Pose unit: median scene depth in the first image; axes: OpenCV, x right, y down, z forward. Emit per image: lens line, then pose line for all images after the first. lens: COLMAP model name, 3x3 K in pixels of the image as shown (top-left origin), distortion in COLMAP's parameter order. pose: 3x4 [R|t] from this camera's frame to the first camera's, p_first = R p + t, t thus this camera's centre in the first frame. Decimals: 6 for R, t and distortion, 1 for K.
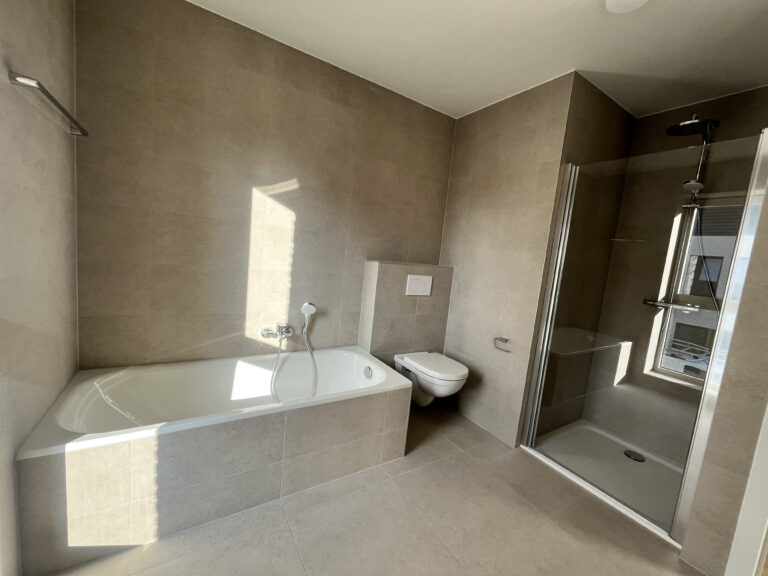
lens RADIAL K [[310.8, 0, 382.7], [0, 310.8, 287.2], [0, 0, 1]] dist [-0.001636, 0.000060]
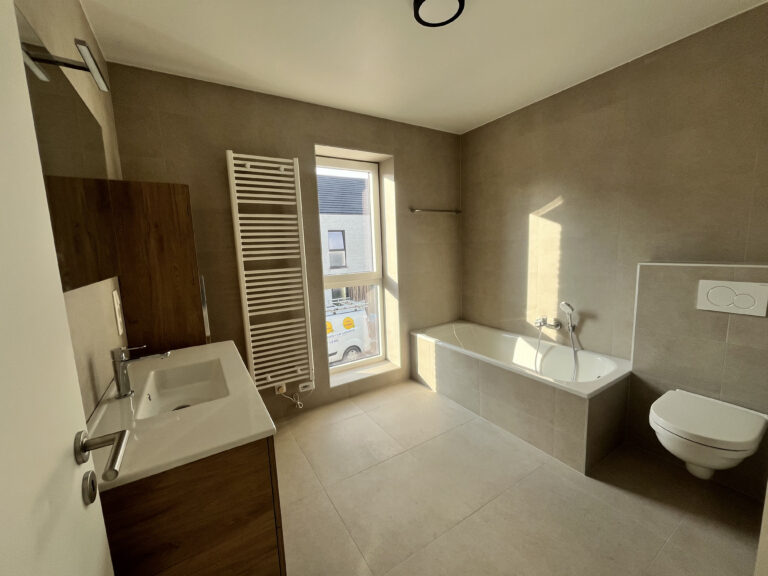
lens RADIAL K [[310.8, 0, 383.3], [0, 310.8, 288.9], [0, 0, 1]] dist [-0.001636, 0.000060]
pose [[-0.011145, 0.039125, -0.999172, 0.914929], [-0.076784, 0.996250, 0.039867, 0.008684], [0.996985, 0.077165, -0.008099, 0.354995]]
